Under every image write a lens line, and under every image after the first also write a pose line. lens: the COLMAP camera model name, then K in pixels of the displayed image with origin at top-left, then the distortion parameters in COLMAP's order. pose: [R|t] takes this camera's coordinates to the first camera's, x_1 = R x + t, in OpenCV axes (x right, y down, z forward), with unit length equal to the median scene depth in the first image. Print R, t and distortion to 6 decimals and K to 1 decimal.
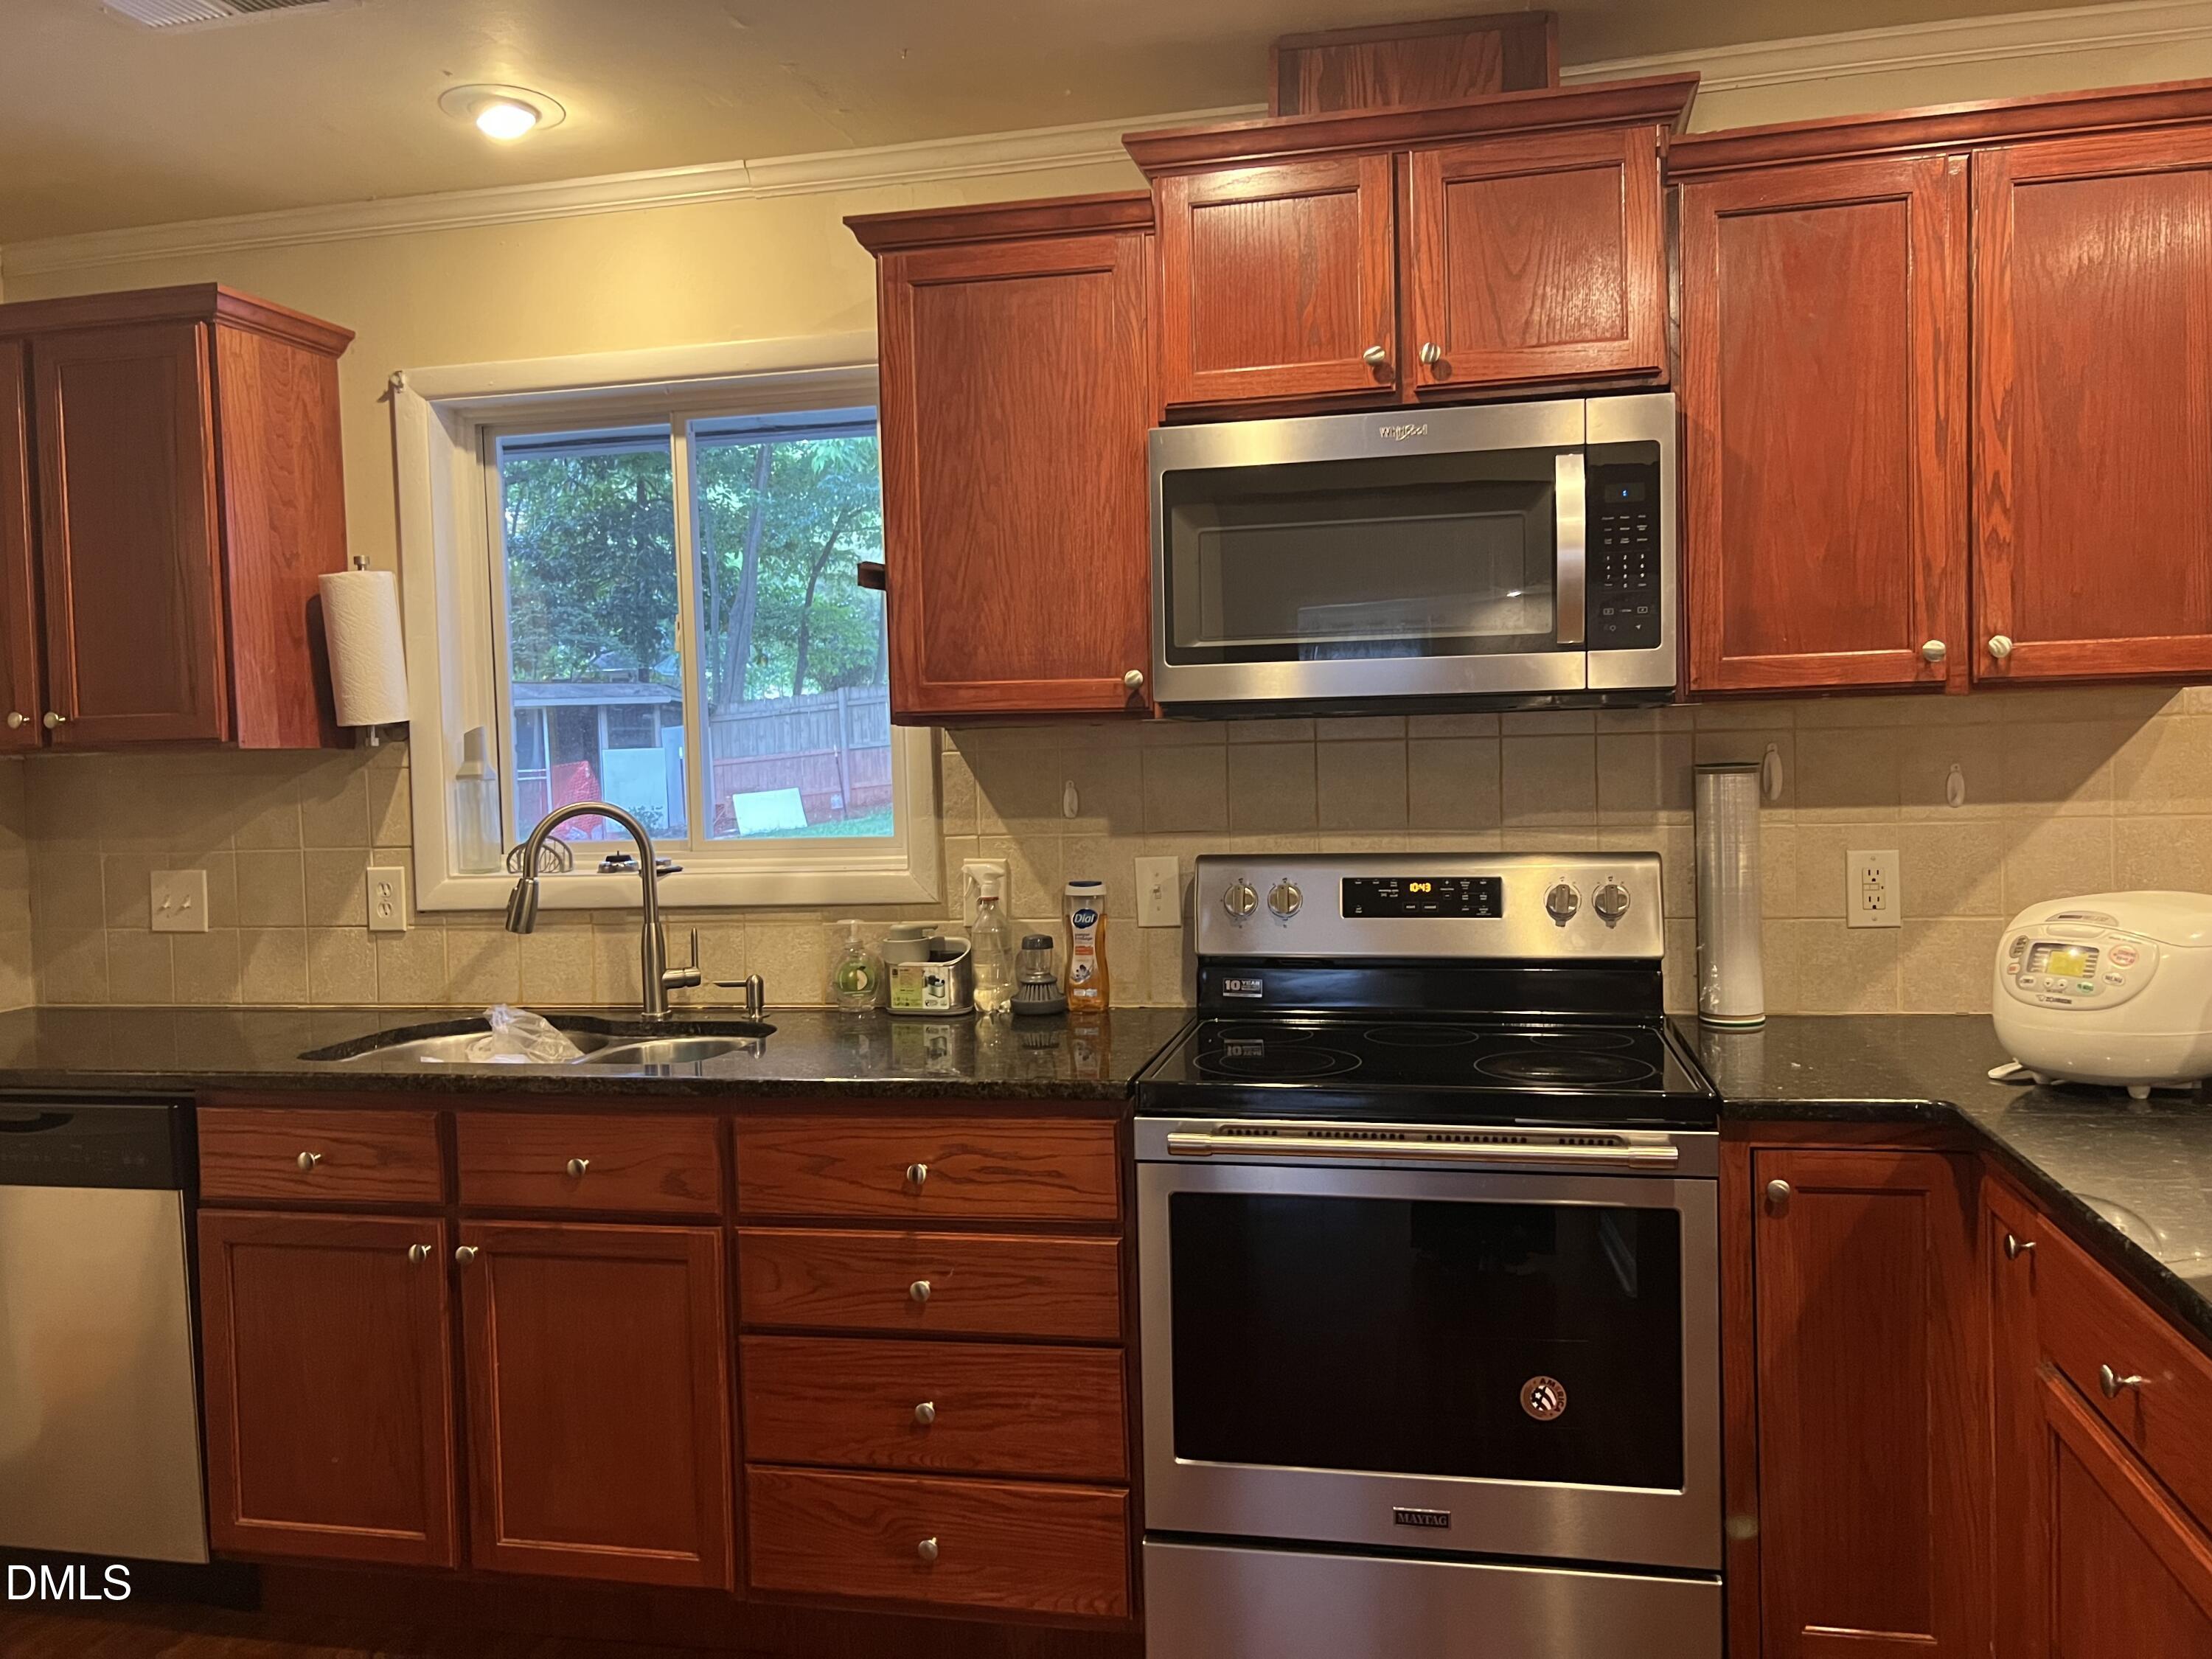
lens RADIAL K [[1647.5, 0, 1107.0], [0, 1647.5, 813.0], [0, 0, 1]] dist [0.079431, -0.151833]
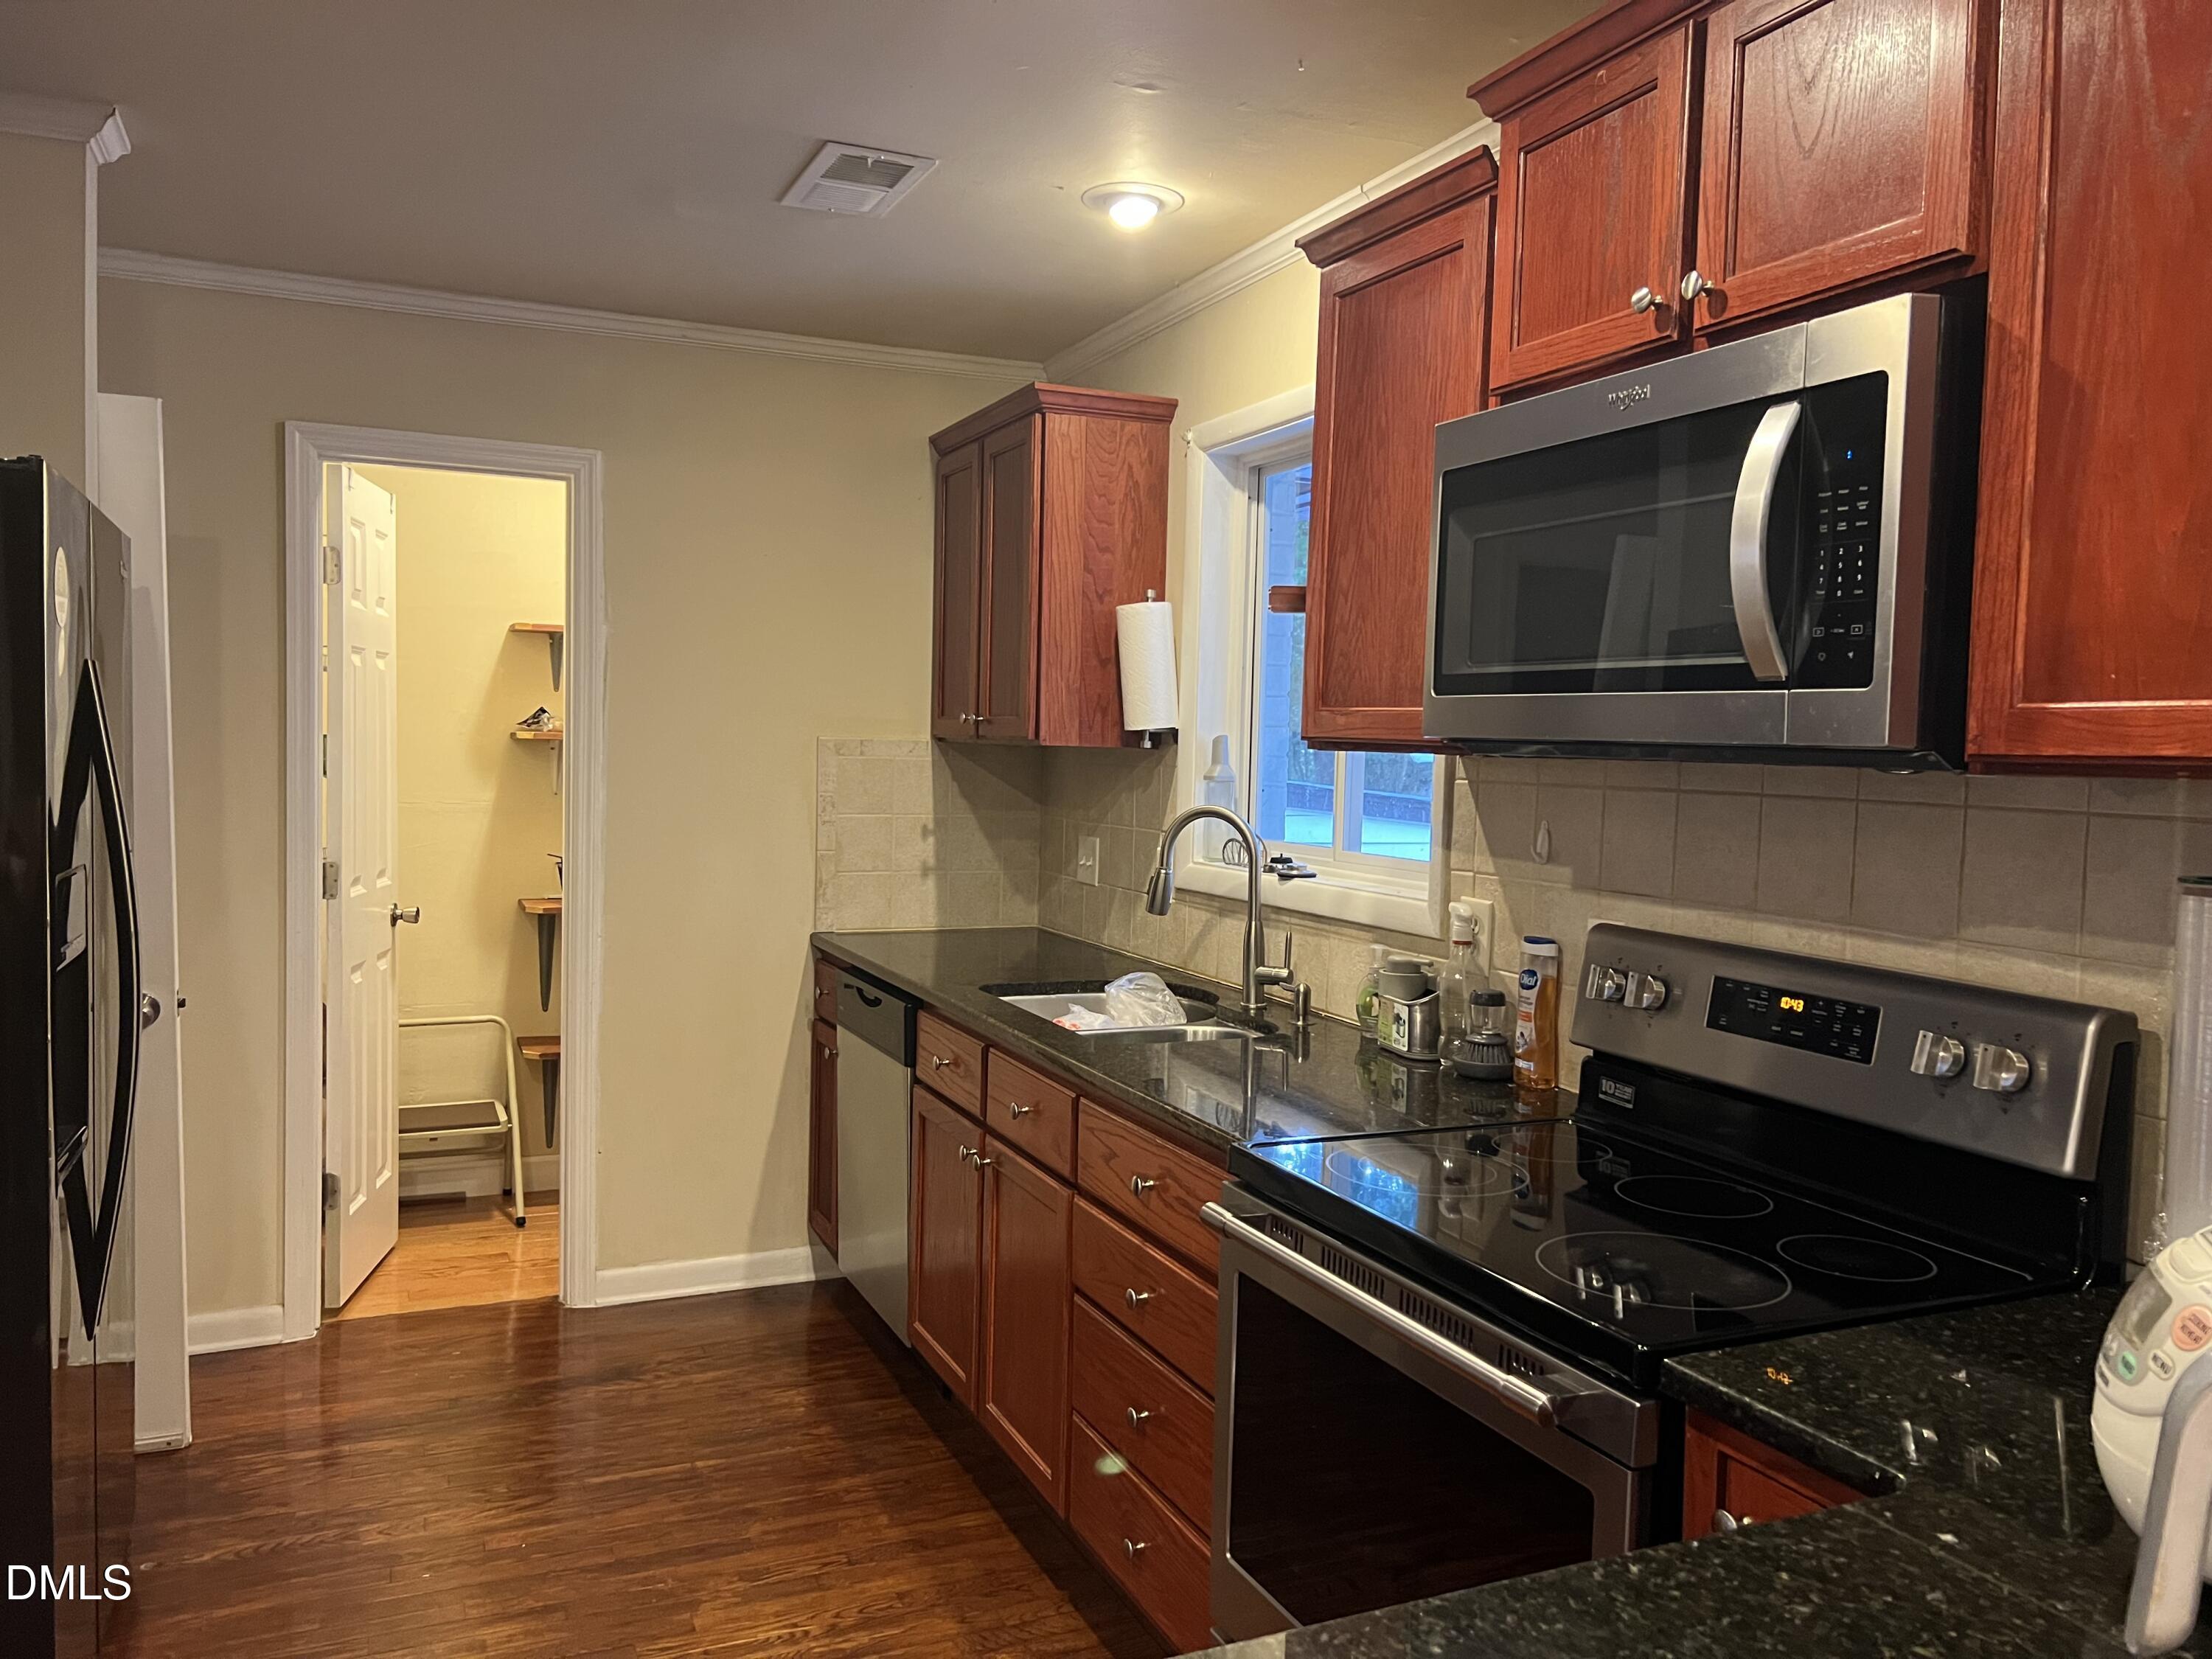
lens RADIAL K [[1649.6, 0, 1118.7], [0, 1649.6, 826.9], [0, 0, 1]] dist [0.055043, -0.060193]
pose [[0.590231, 0.082671, -0.802990, 0.558339], [-0.070320, 0.996226, 0.050877, -0.046263], [0.804166, 0.026437, 0.593817, 0.300654]]
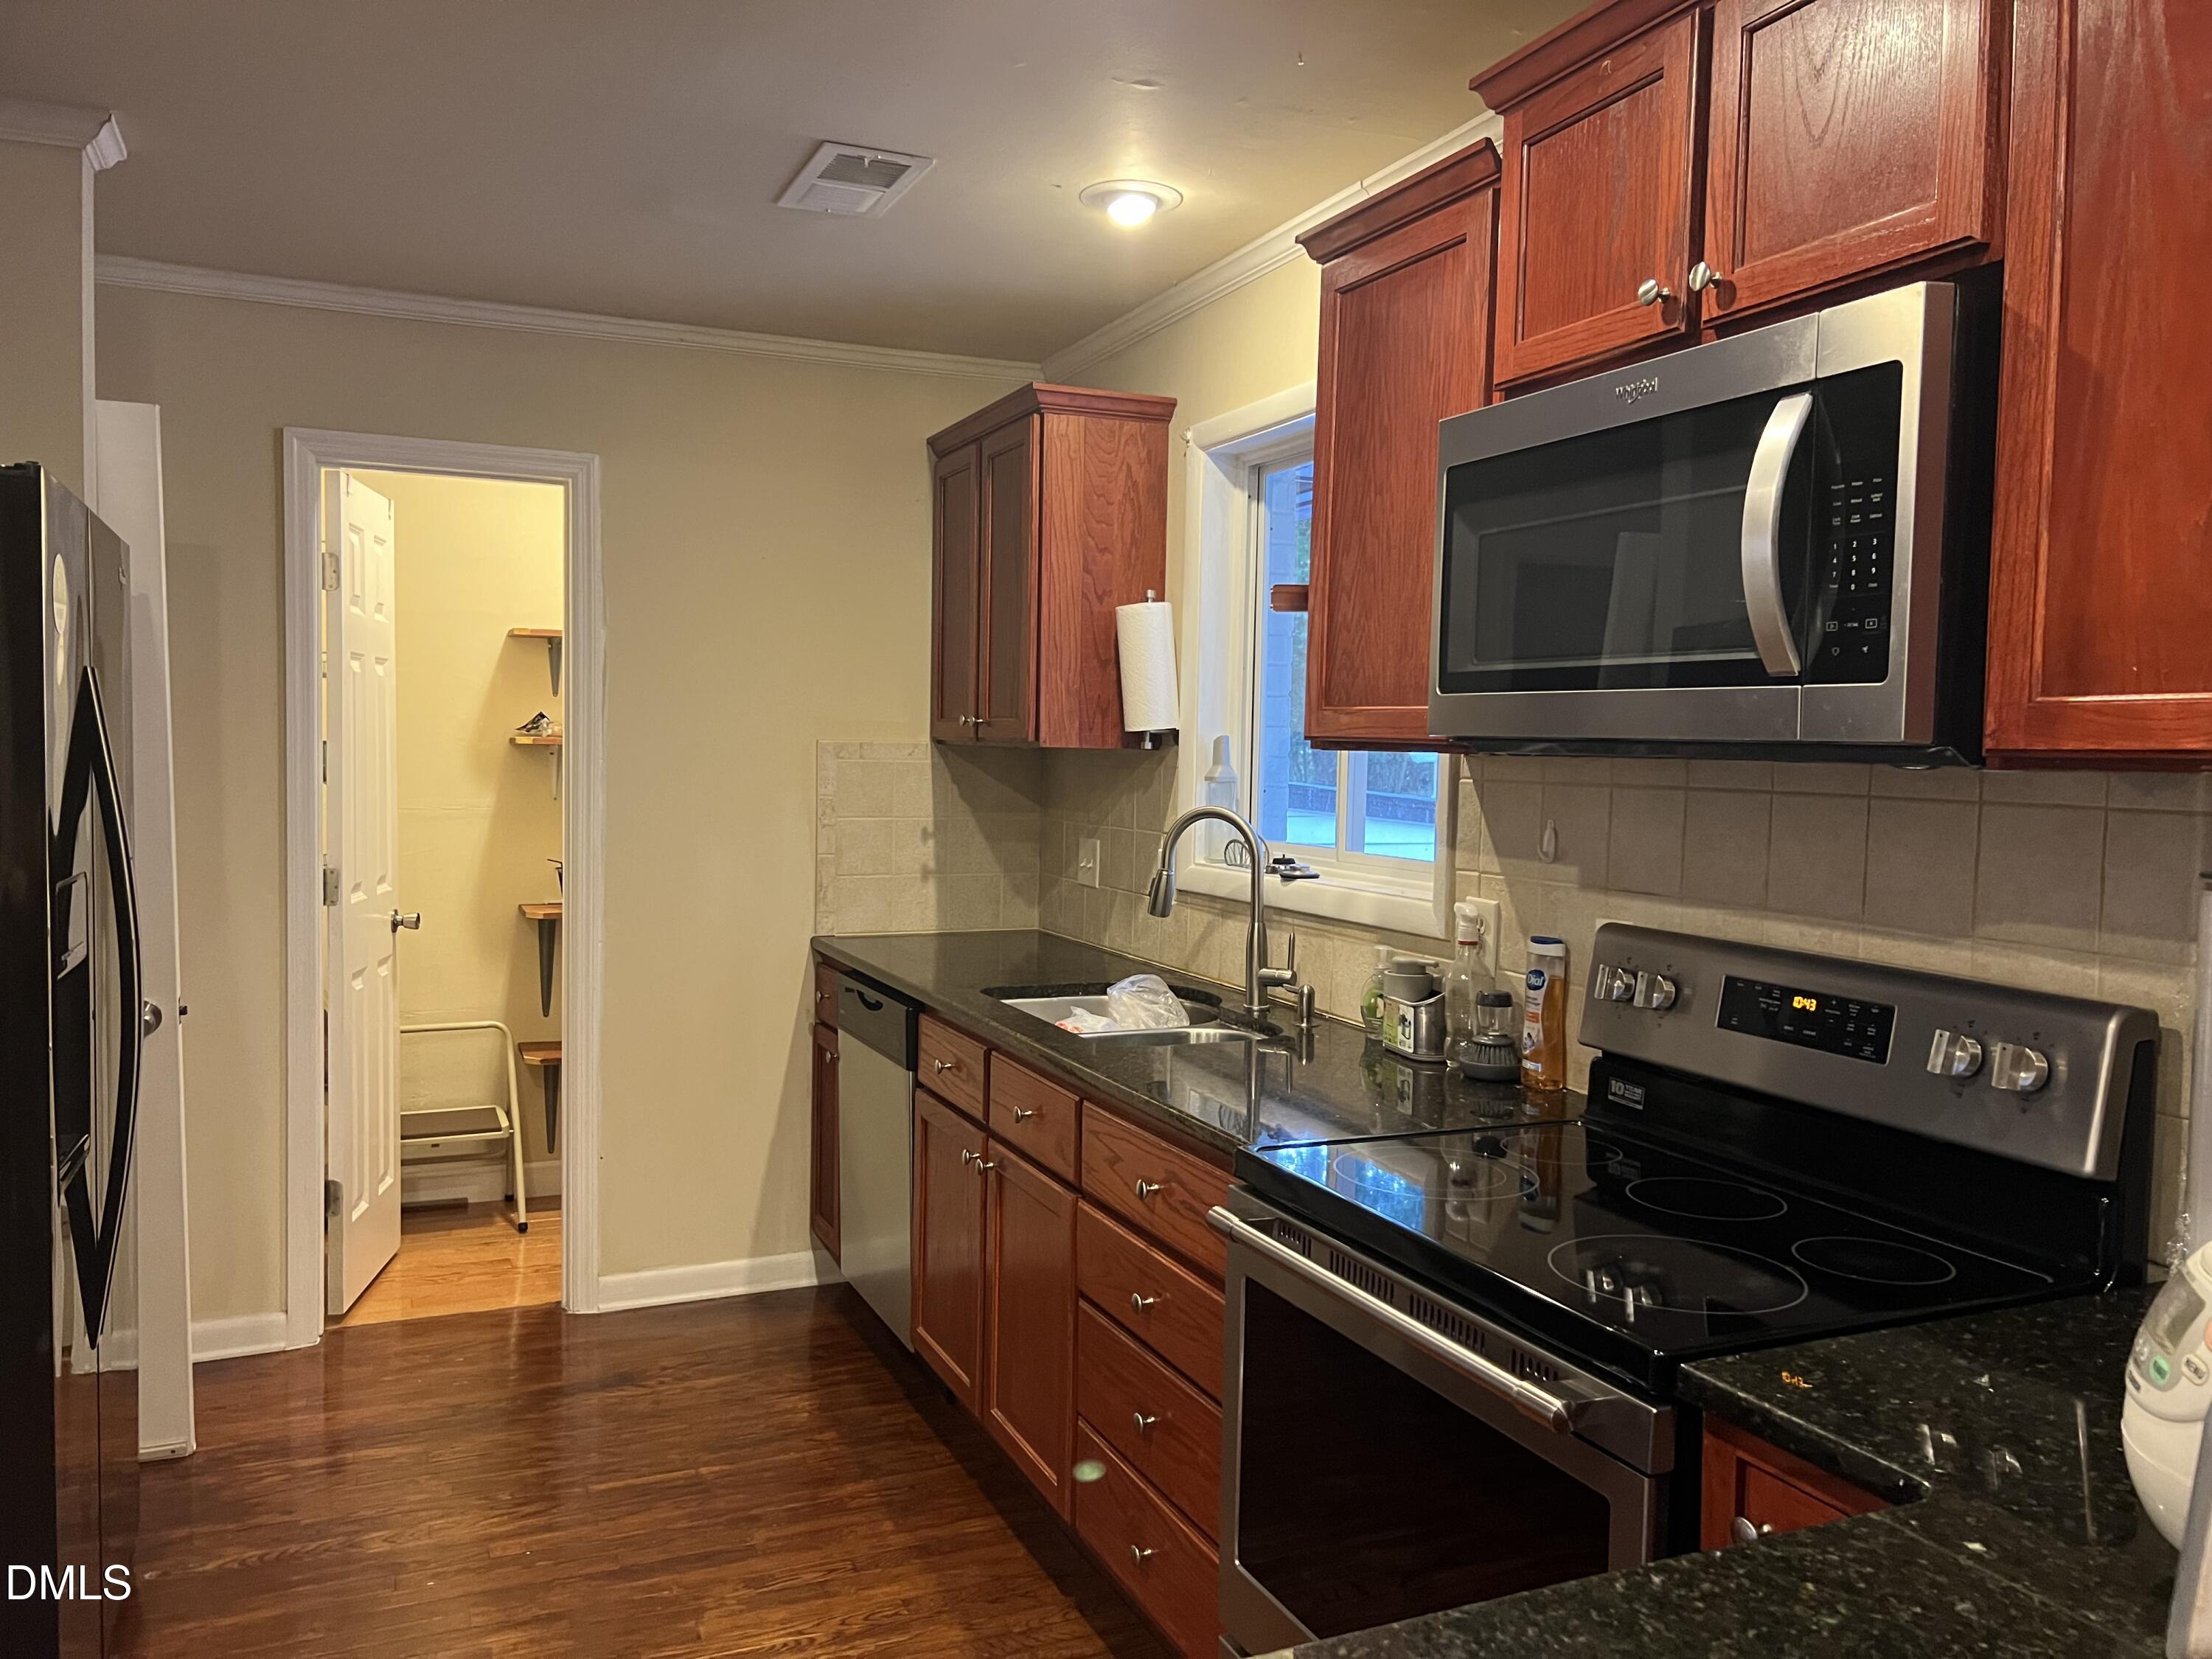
lens RADIAL K [[1650.6, 0, 1106.0], [0, 1650.6, 829.5], [0, 0, 1]] dist [0.052571, -0.057049]
pose [[0.585370, 0.079481, -0.806861, 0.552576], [-0.064161, 0.996603, 0.051624, -0.045499], [0.808224, 0.021550, 0.588481, 0.302174]]
